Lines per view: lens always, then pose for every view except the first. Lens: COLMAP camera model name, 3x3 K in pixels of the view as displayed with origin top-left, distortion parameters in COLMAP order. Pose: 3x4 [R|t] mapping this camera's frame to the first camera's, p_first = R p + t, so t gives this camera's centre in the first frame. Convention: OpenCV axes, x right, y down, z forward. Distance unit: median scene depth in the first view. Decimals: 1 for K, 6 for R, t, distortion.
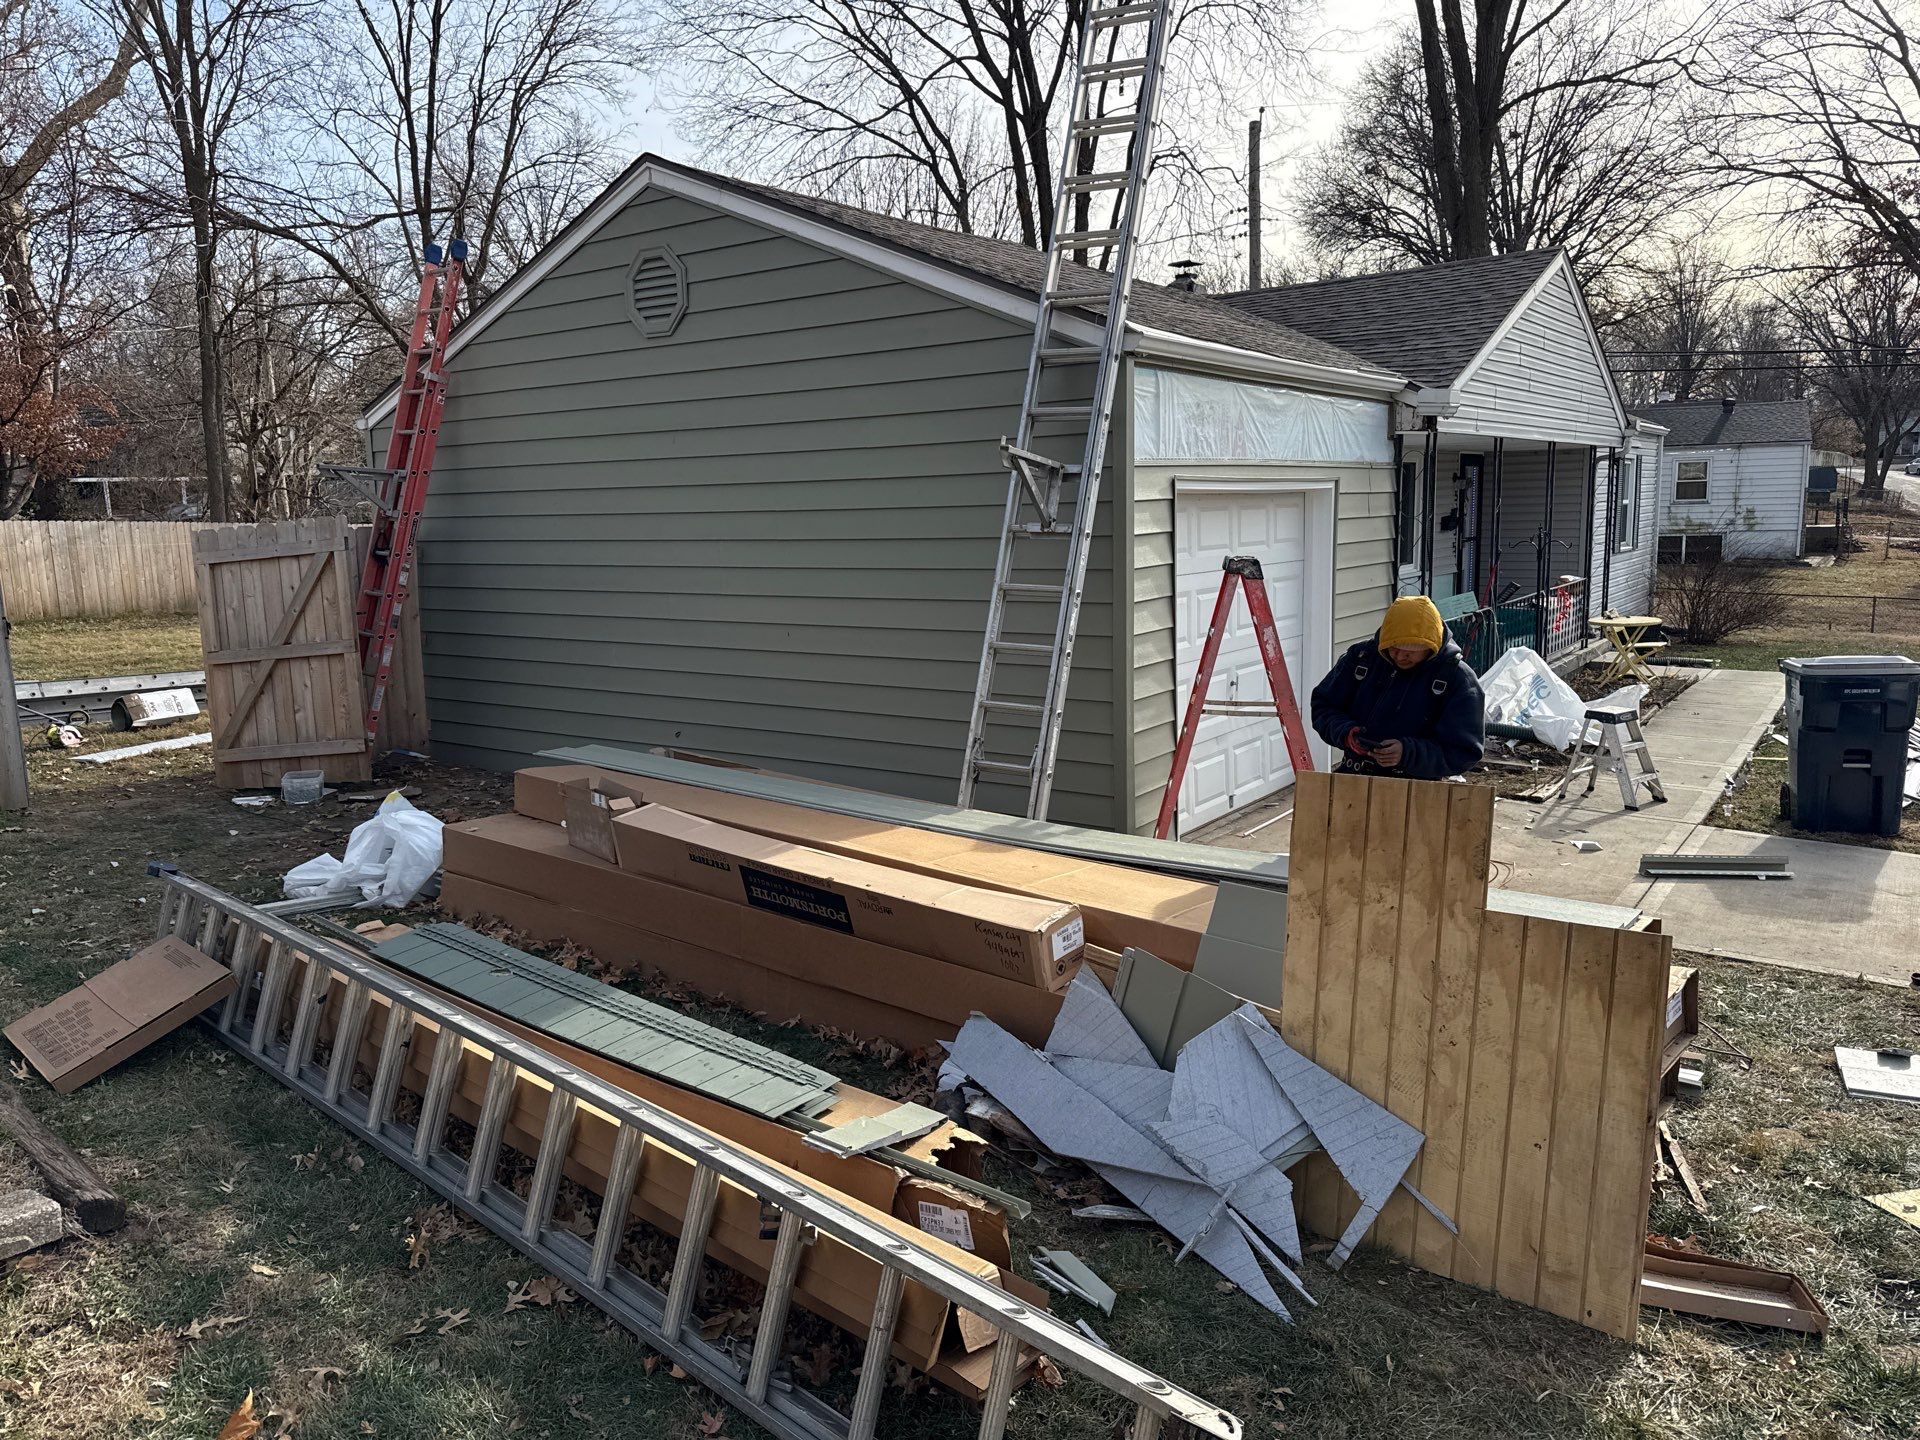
lens RADIAL K [[1361.4, 0, 960.0], [0, 1361.4, 720.0], [0, 0, 1]] dist [0.009283, 0.001543]
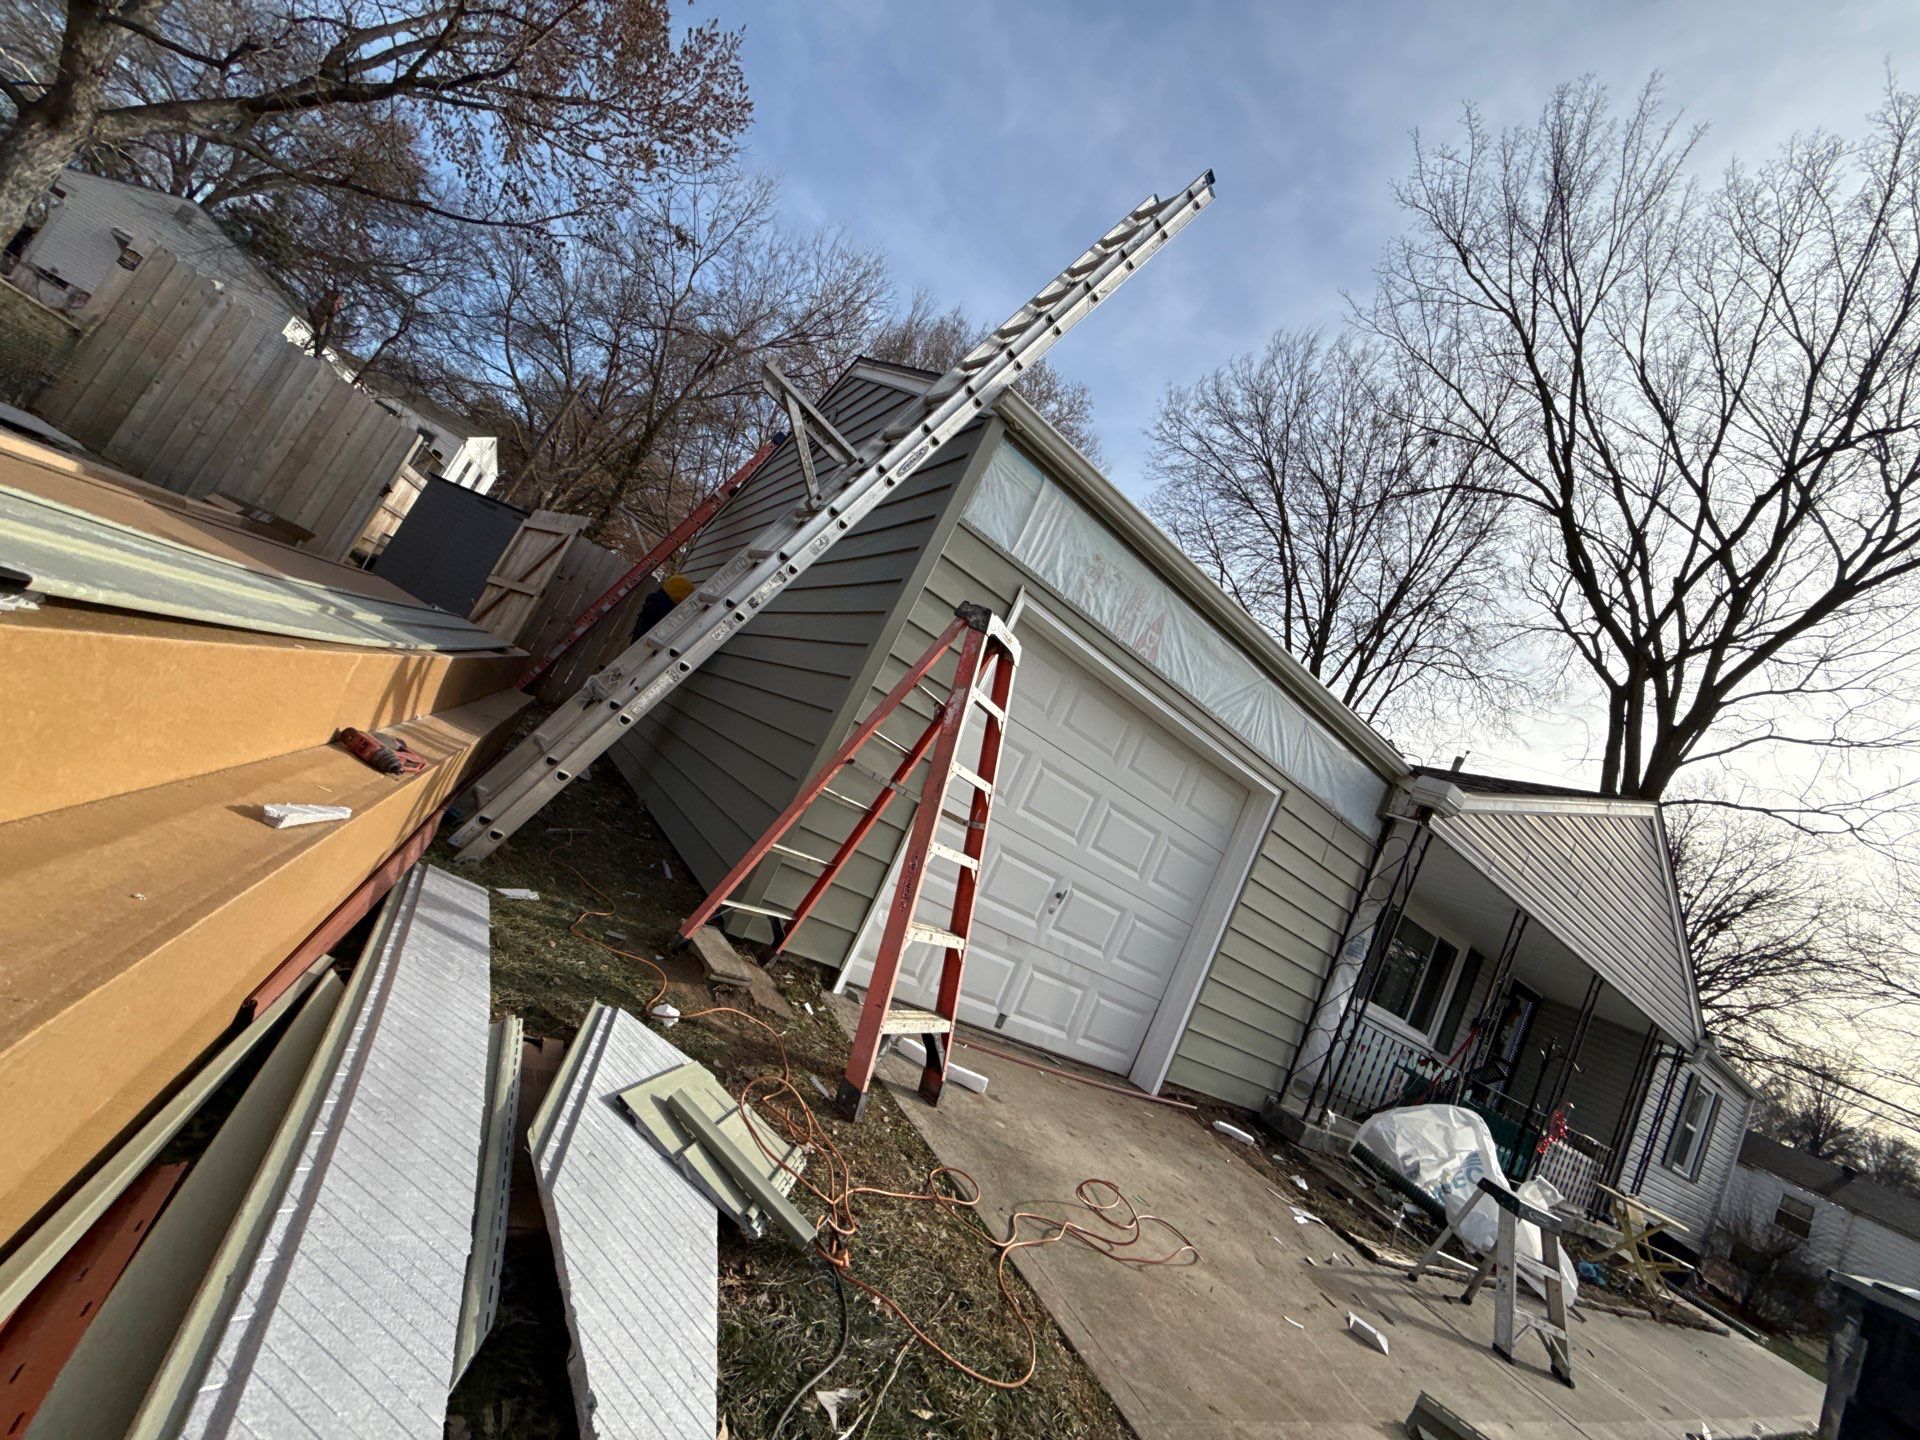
lens RADIAL K [[764.3, 0, 965.8], [0, 764.3, 712.7], [0, 0, 1]] dist [-0.001938, 0.000593]
pose [[0.829091, 0.378766, -0.411271, 0.095087], [-0.508765, 0.816141, -0.273994, 0.013707], [0.231875, 0.436407, 0.869358, 0.147855]]
